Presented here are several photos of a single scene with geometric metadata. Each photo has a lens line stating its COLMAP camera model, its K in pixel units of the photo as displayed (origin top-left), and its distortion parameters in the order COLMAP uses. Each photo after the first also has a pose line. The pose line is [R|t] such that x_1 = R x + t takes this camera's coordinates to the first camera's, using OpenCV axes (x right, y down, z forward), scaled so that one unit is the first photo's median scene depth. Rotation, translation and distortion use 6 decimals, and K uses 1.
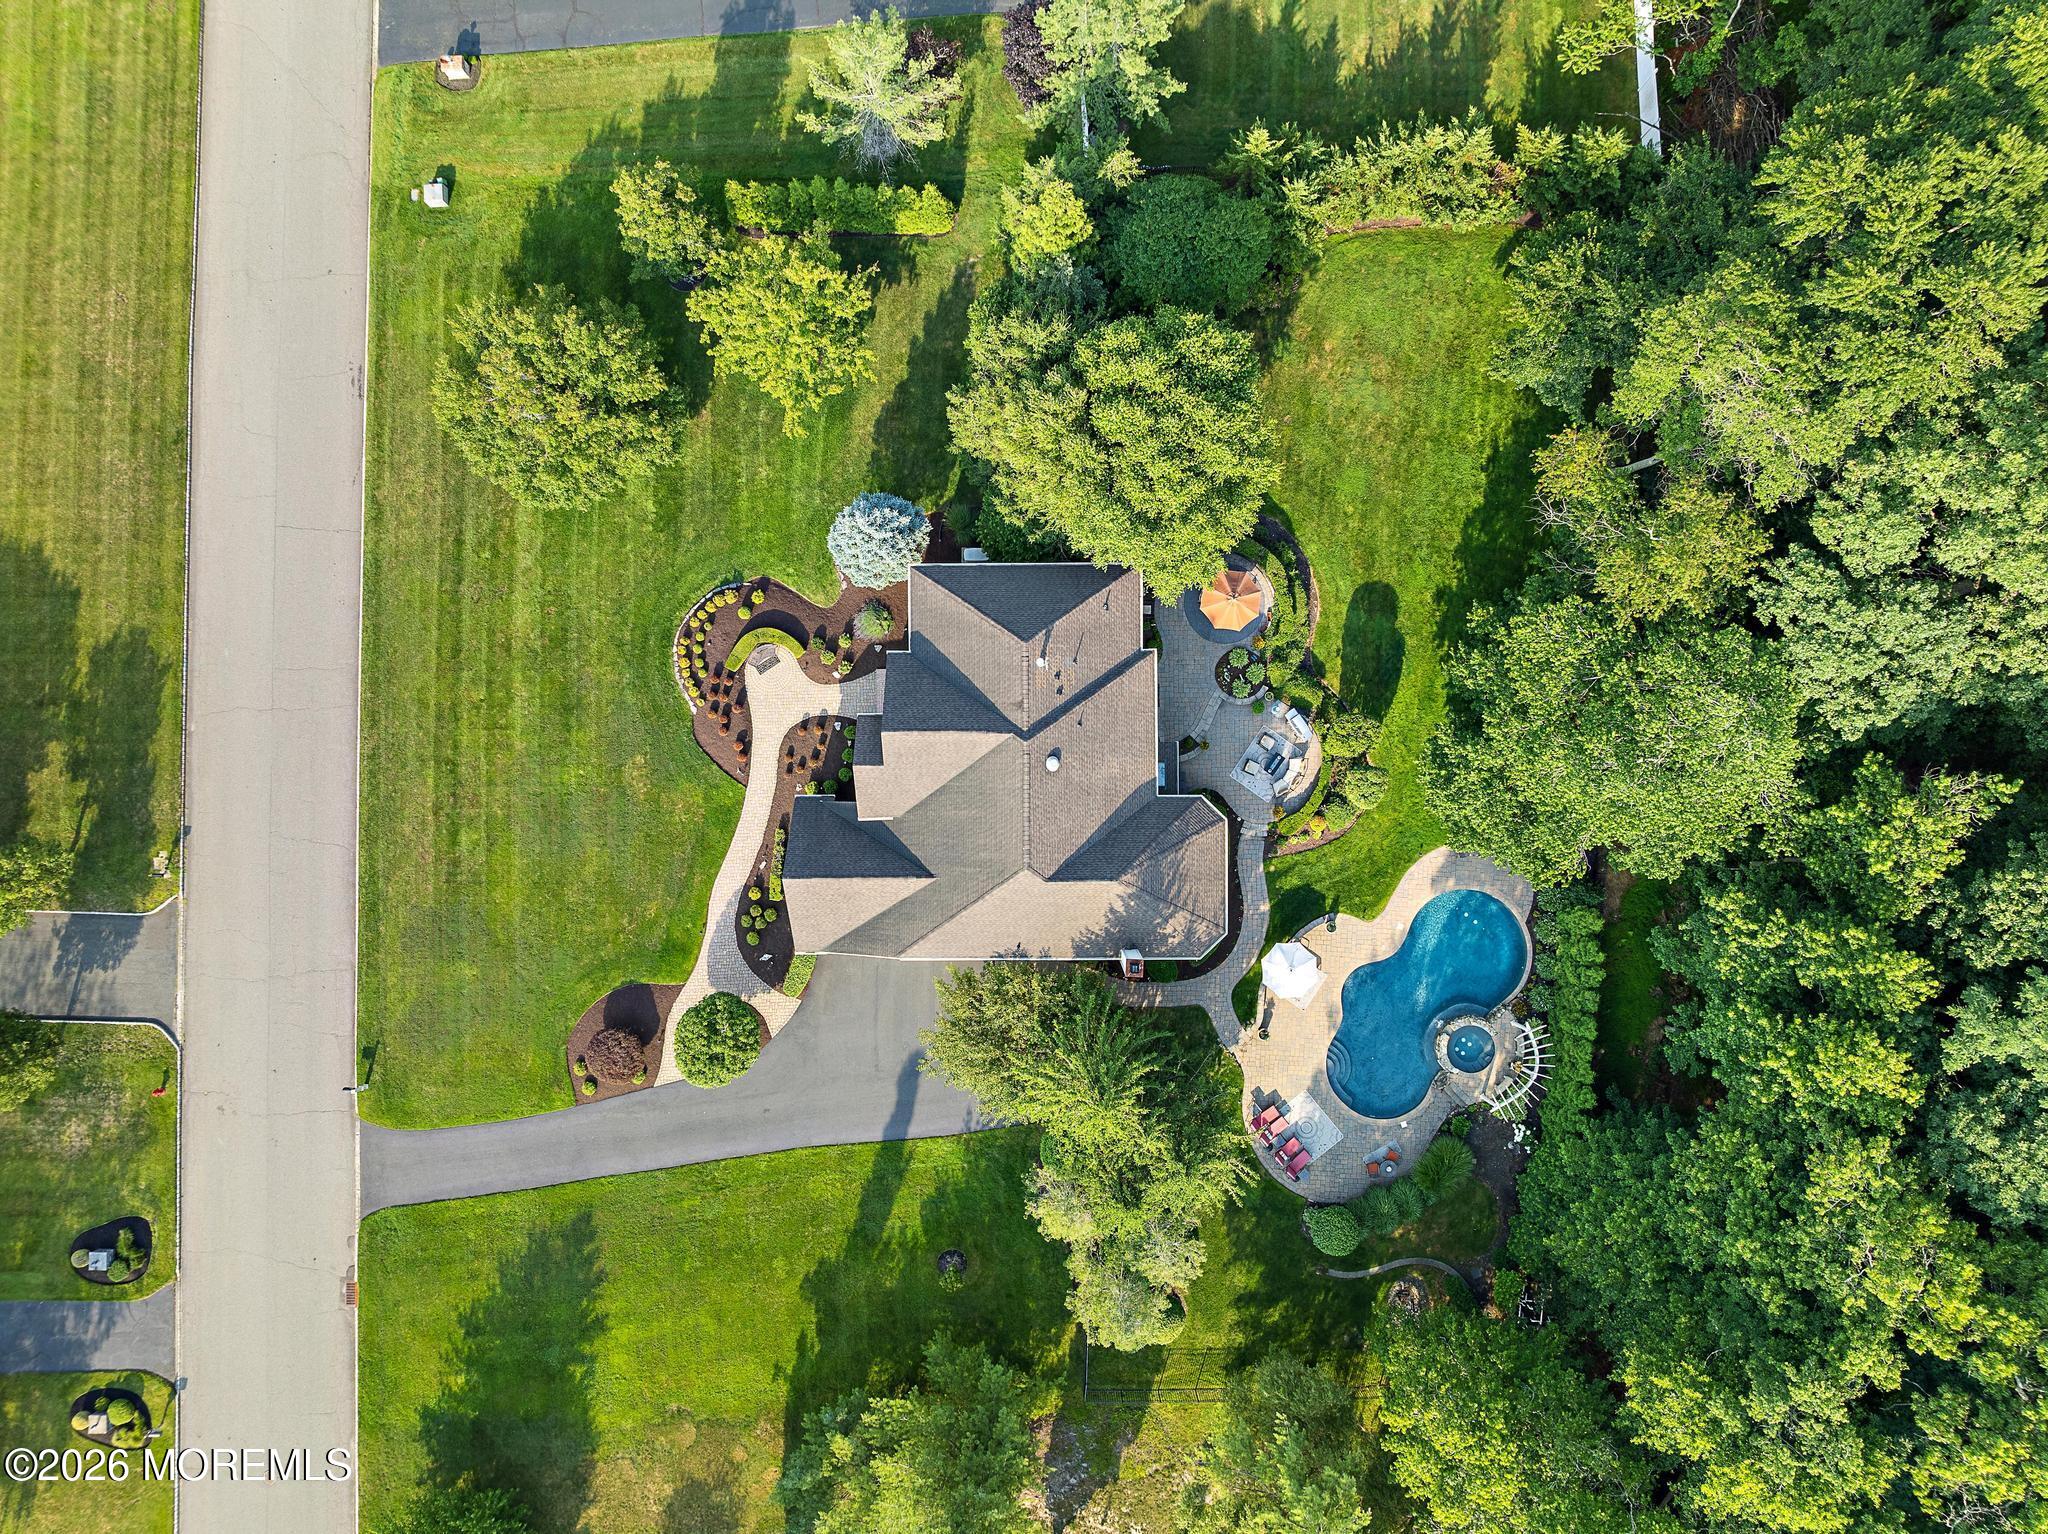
lens RADIAL K [[1441.1, 0, 1035.6], [0, 1441.1, 764.1], [0, 0, 1]] dist [-0.042964, 0.010253]
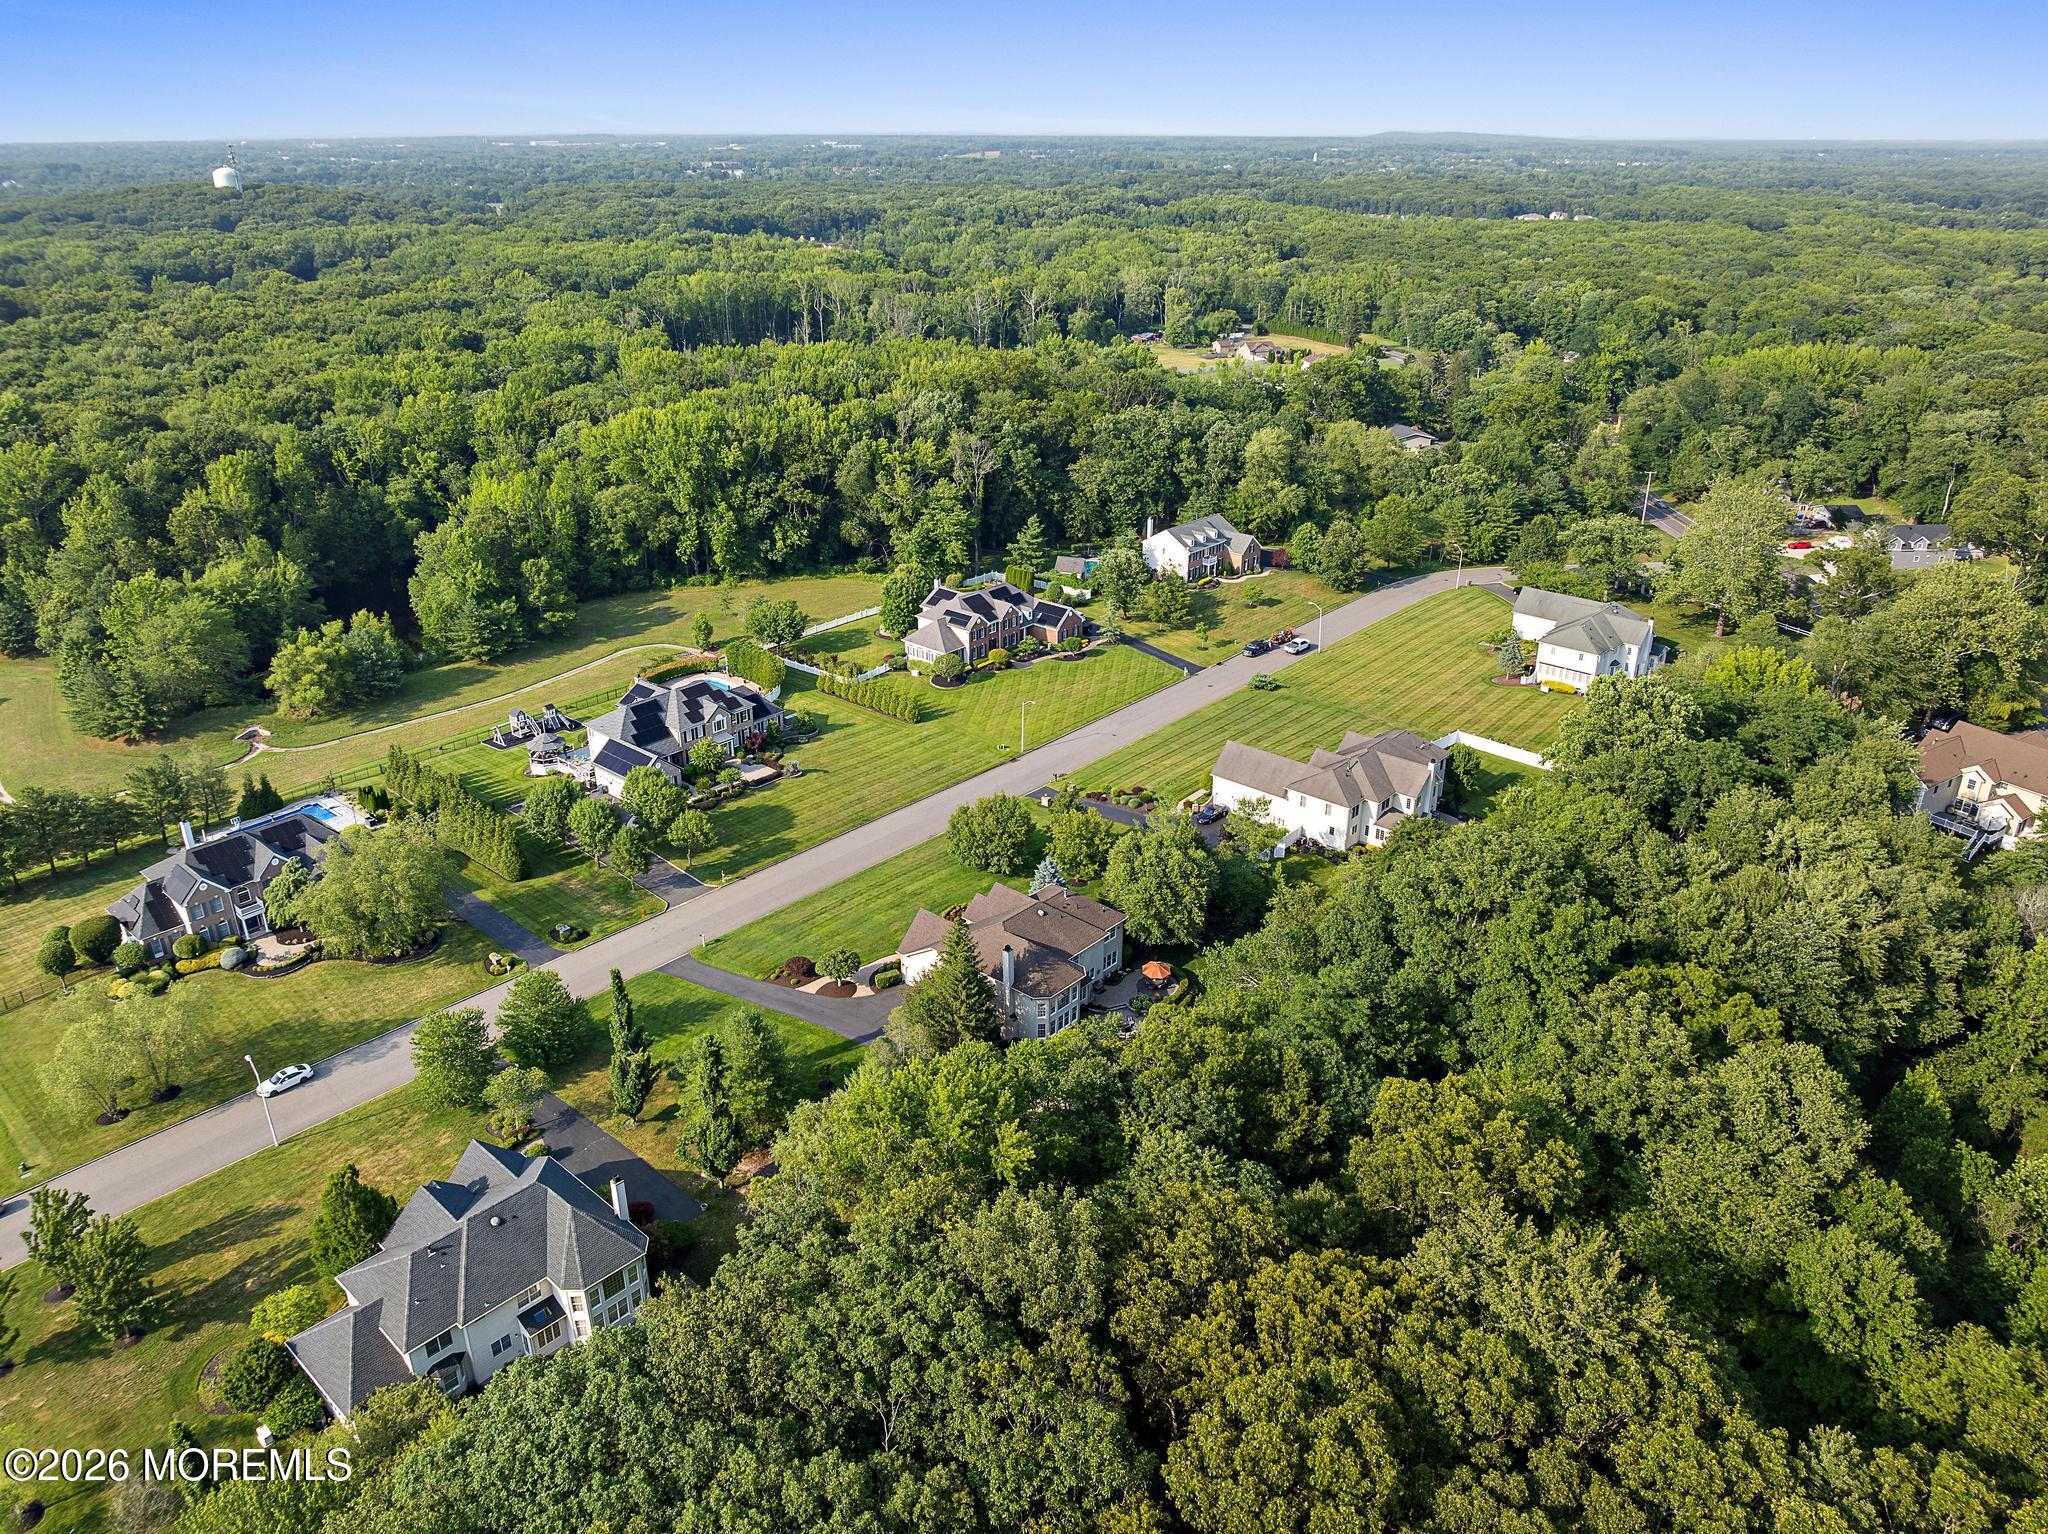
lens RADIAL K [[1441.1, 0, 1039.2], [0, 1441.1, 762.0], [0, 0, 1]] dist [-0.042964, 0.010253]
pose [[0.751304, 0.274737, -0.600052, 1.152856], [-0.659932, 0.320685, -0.679449, 1.295576], [0.005758, 0.906466, 0.422239, -0.170617]]
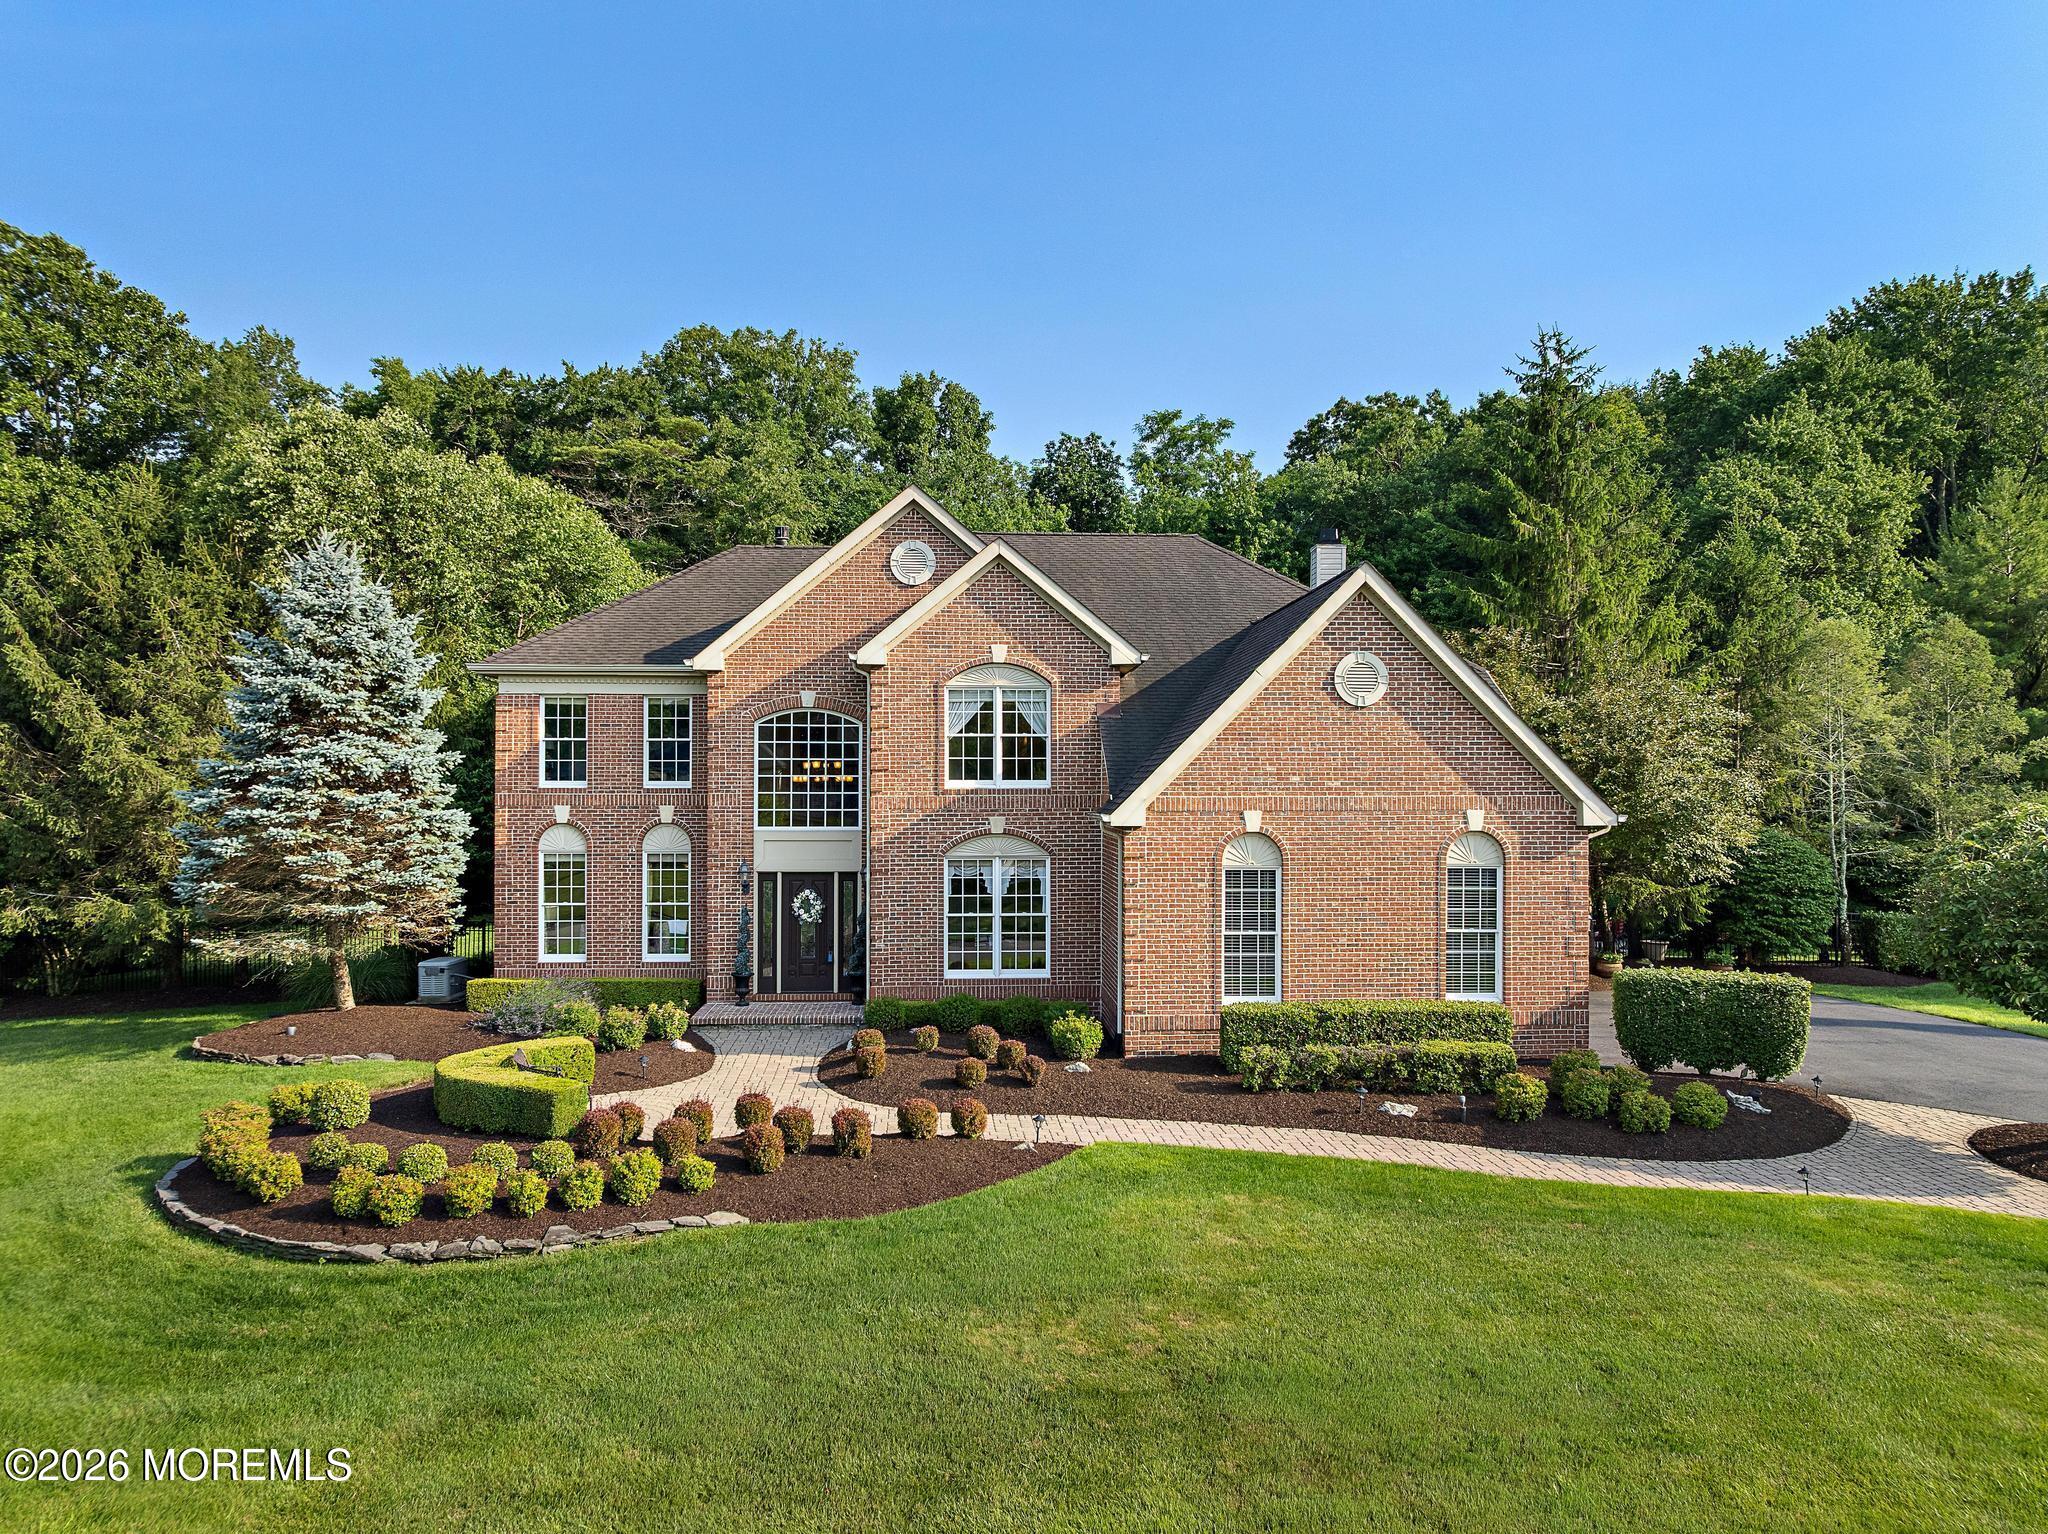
lens RADIAL K [[1441.1, 0, 1027.6], [0, 1441.1, 771.4], [0, 0, 1]] dist [-0.042964, 0.010253]
pose [[-0.050841, 0.021508, 0.998475, -0.430266], [0.998561, 0.018168, 0.050454, -0.008014], [-0.017055, 0.999604, -0.022401, 0.937768]]
